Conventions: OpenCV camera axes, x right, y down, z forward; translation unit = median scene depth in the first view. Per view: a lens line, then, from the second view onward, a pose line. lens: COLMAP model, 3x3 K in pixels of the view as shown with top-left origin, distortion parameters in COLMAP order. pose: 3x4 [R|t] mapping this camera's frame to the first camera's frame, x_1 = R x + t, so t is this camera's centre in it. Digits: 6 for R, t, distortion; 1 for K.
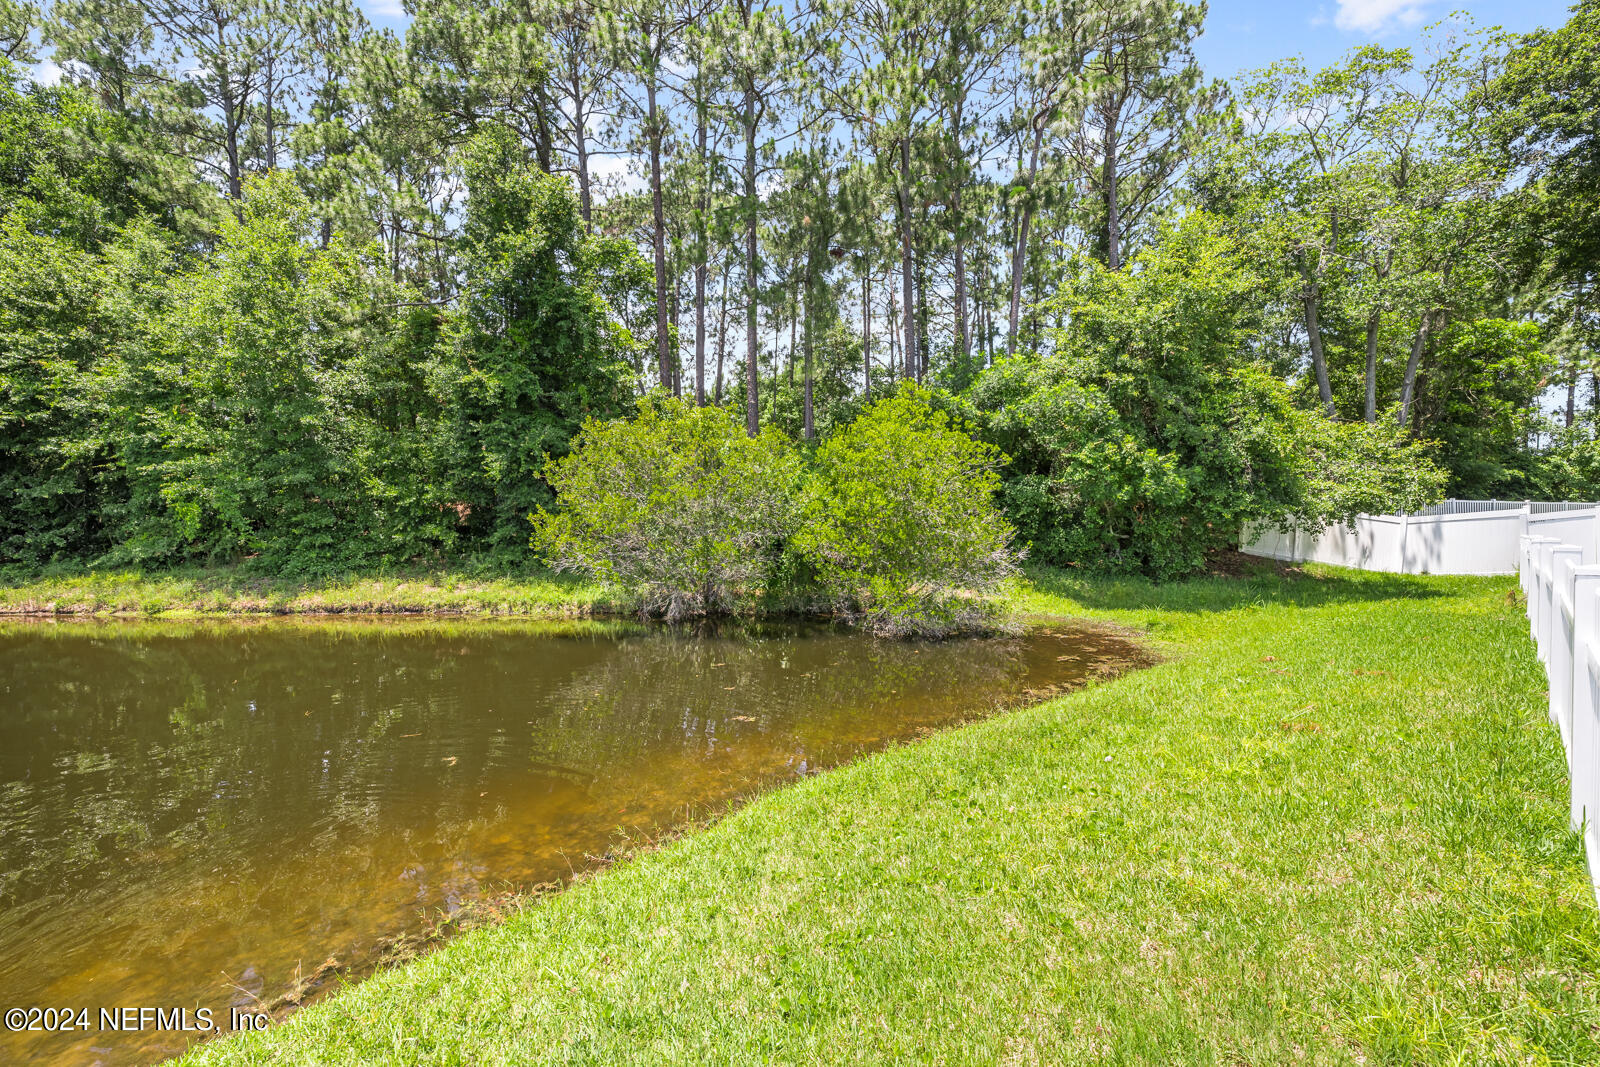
lens RADIAL K [[642.6, 0, 795.2], [0, 642.6, 531.8], [0, 0, 1]] dist [-0.002367, 0.000115]
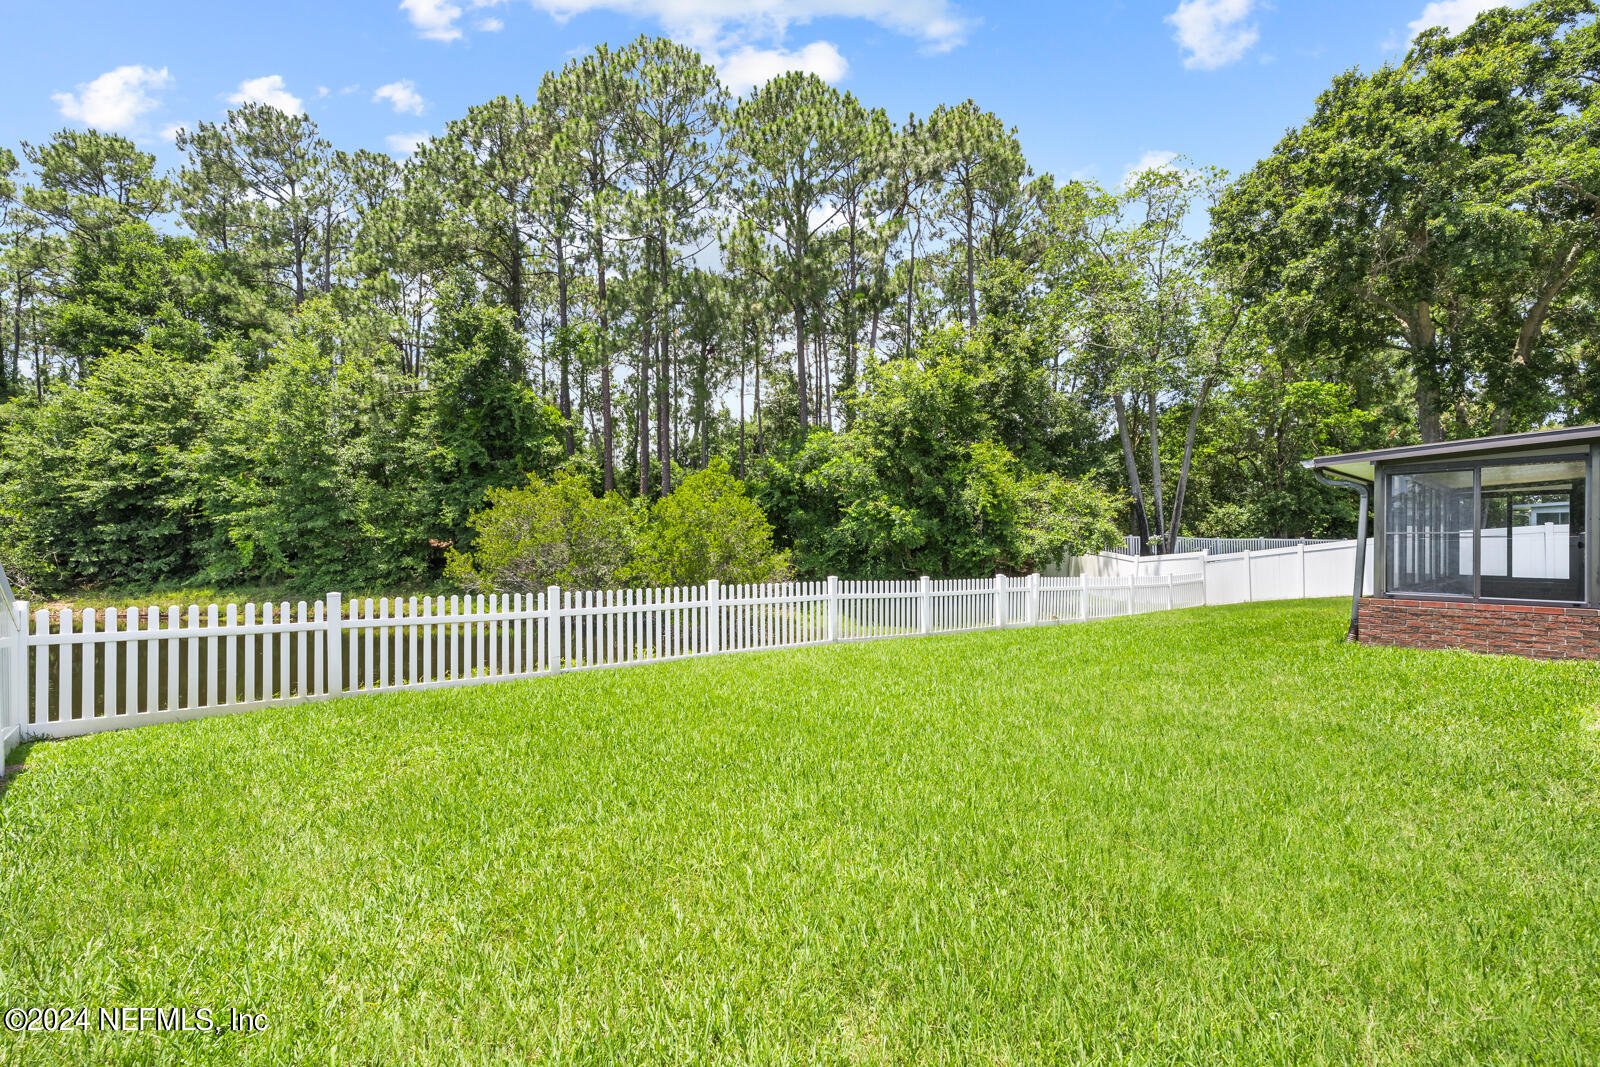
lens RADIAL K [[642.6, 0, 795.4], [0, 642.6, 538.0], [0, 0, 1]] dist [-0.002367, 0.000115]
pose [[0.995520, 0.003672, -0.094483, 0.394924], [-0.006767, 0.999450, -0.032459, -0.013634], [0.094312, 0.032953, 0.994997, -0.298956]]
